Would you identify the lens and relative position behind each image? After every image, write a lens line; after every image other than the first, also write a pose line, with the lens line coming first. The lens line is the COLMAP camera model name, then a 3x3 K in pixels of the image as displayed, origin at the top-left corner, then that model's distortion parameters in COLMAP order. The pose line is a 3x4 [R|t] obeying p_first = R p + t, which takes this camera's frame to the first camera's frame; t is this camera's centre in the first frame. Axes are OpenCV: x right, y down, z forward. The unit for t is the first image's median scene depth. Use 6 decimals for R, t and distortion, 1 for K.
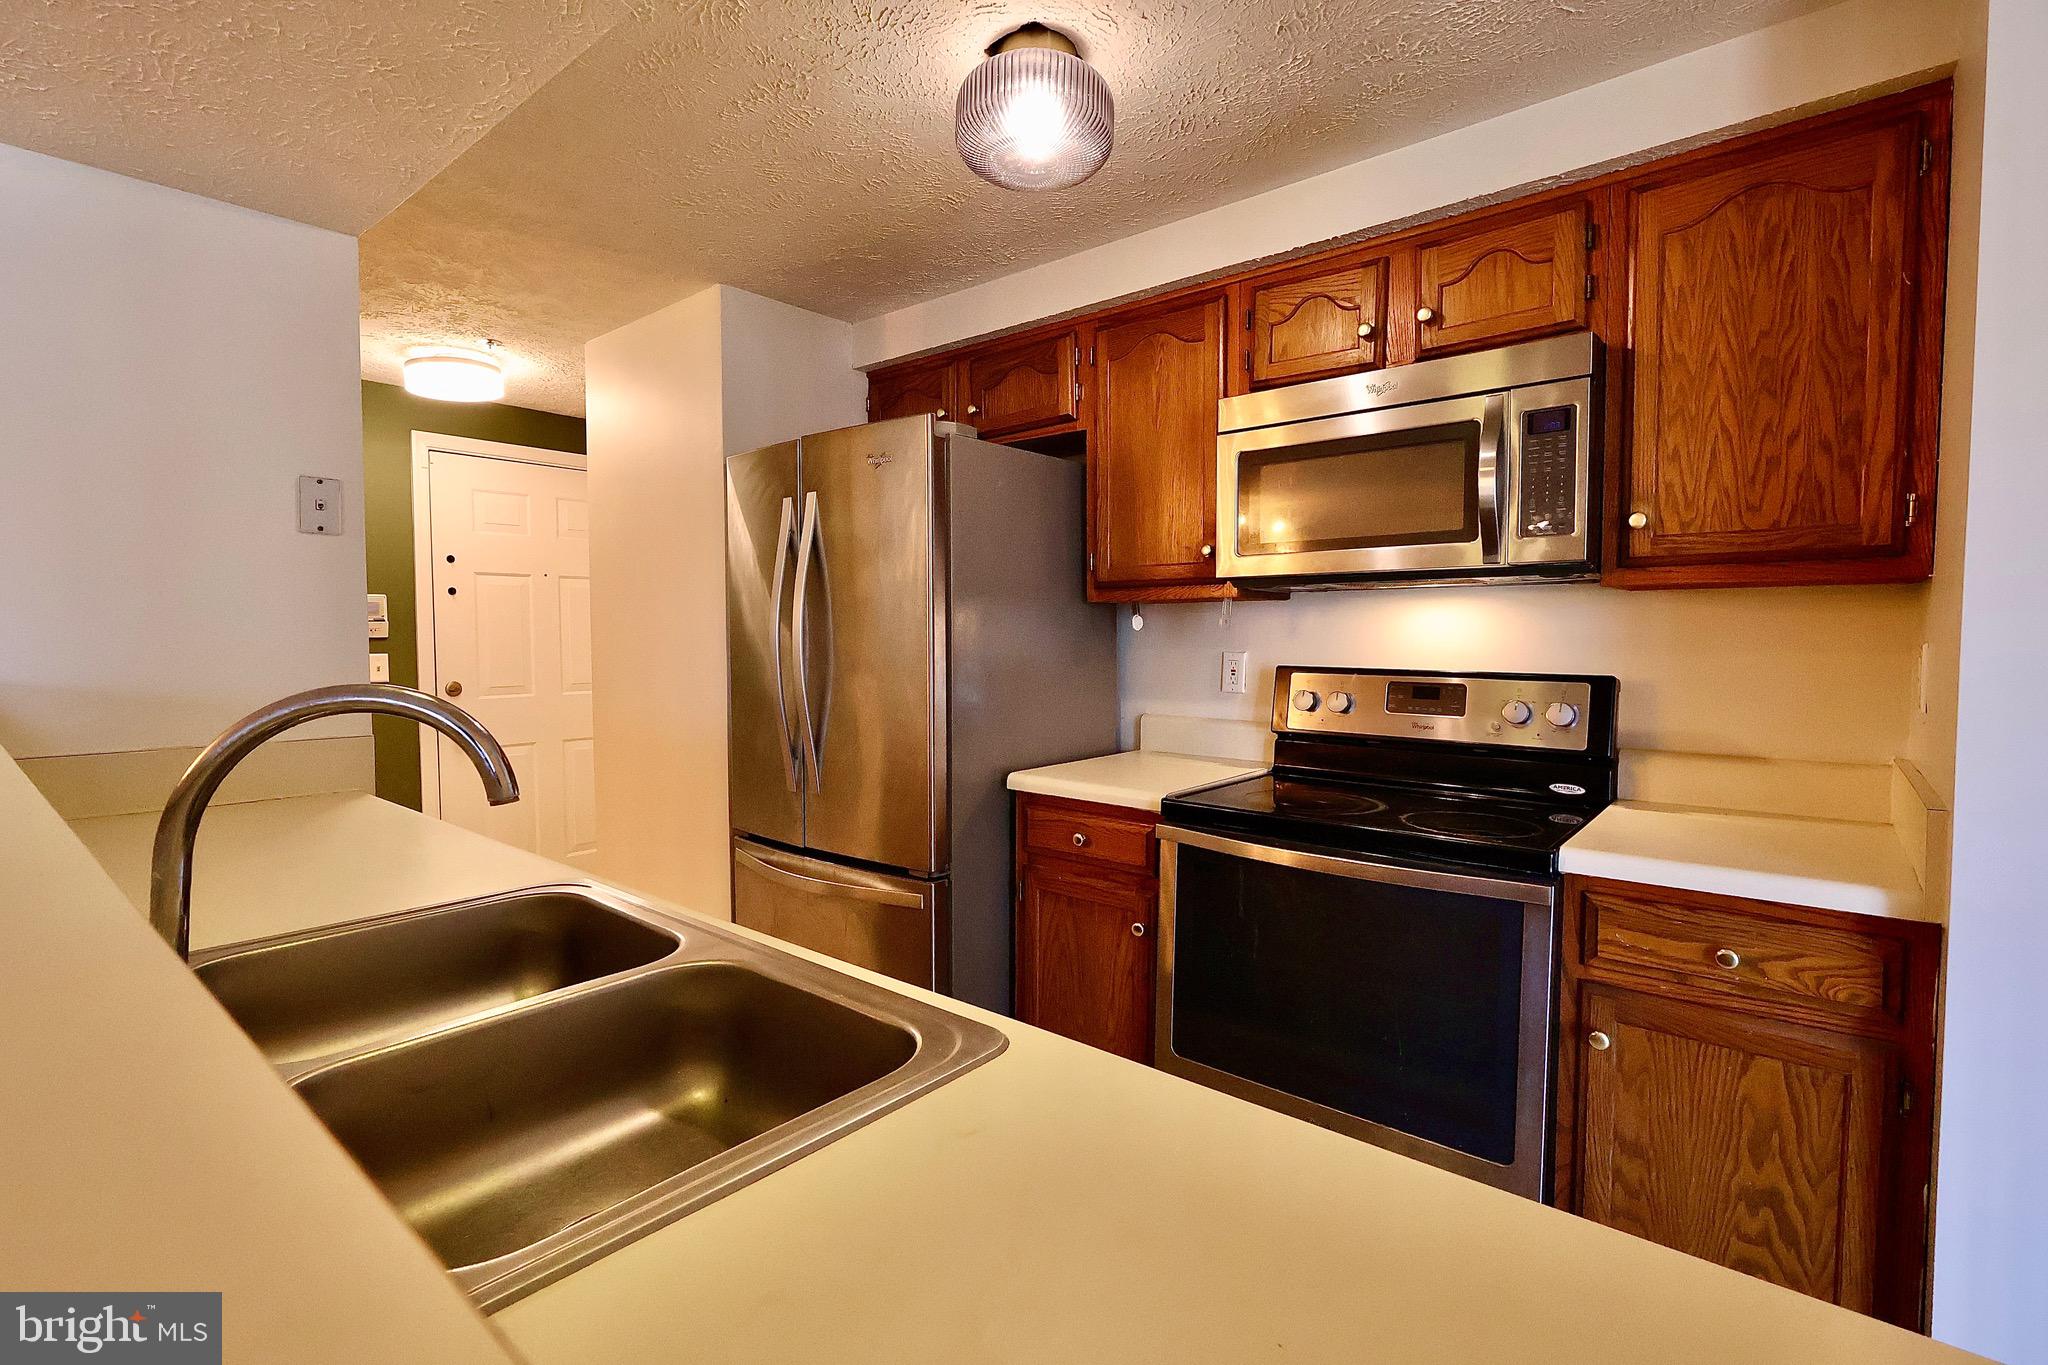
lens RADIAL K [[942.1, 0, 1013.1], [0, 942.1, 675.8], [0, 0, 1]] dist [-0.003389, -0.000559]
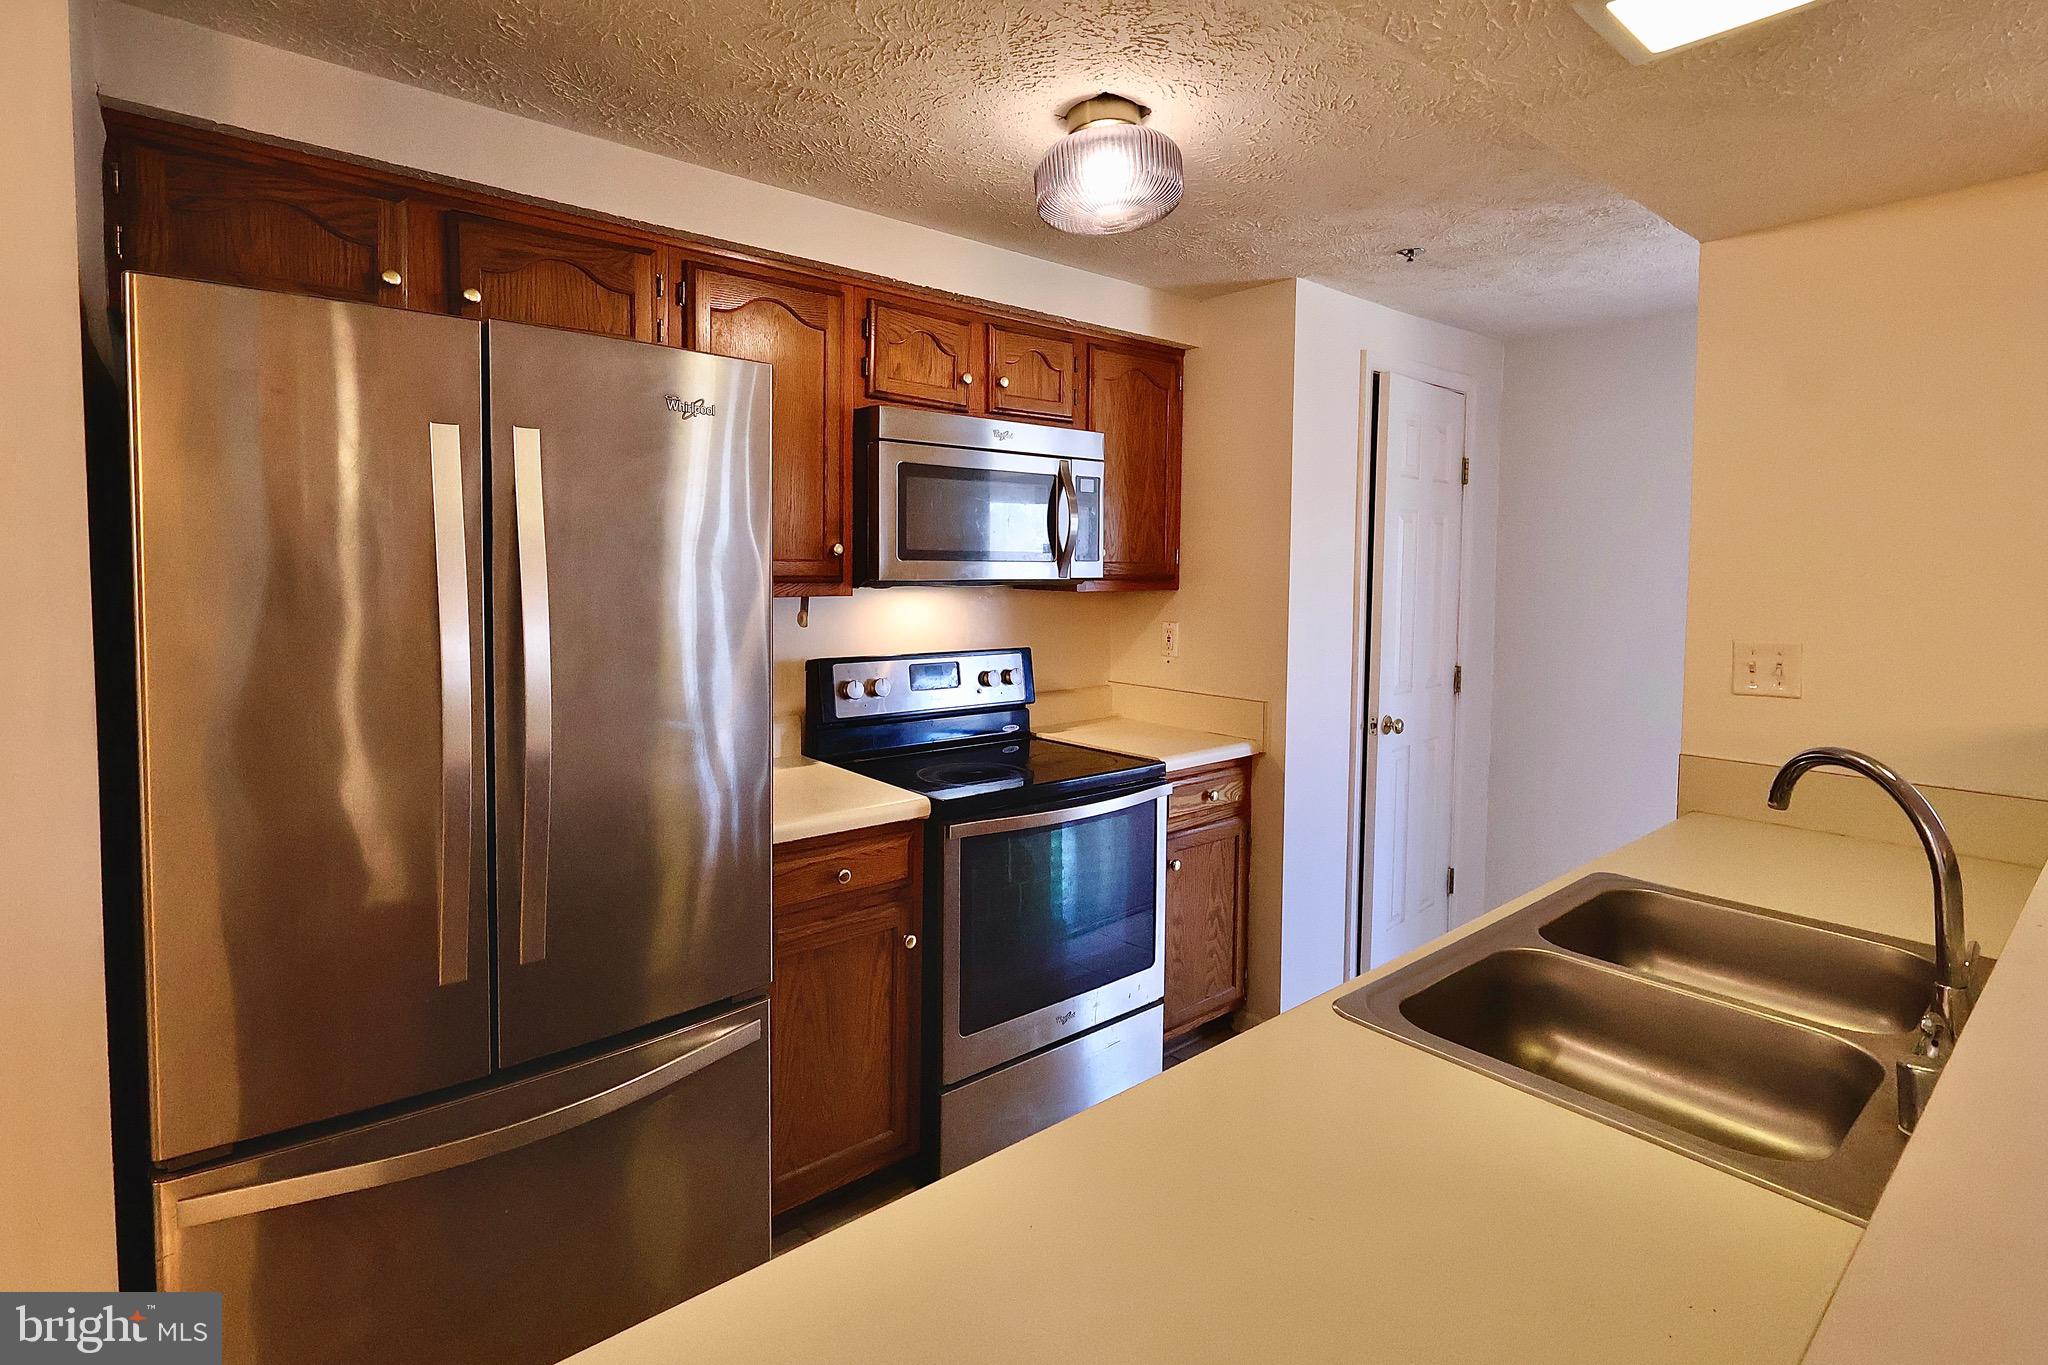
lens RADIAL K [[1005.0, 0, 1027.7], [0, 1005.0, 609.2], [0, 0, 1]] dist [-0.001708, 0.000818]
pose [[0.150055, -0.043396, 0.987725, -0.836406], [0.035864, 0.998618, 0.038427, -0.108978], [-0.988027, 0.029658, 0.151404, 0.681564]]
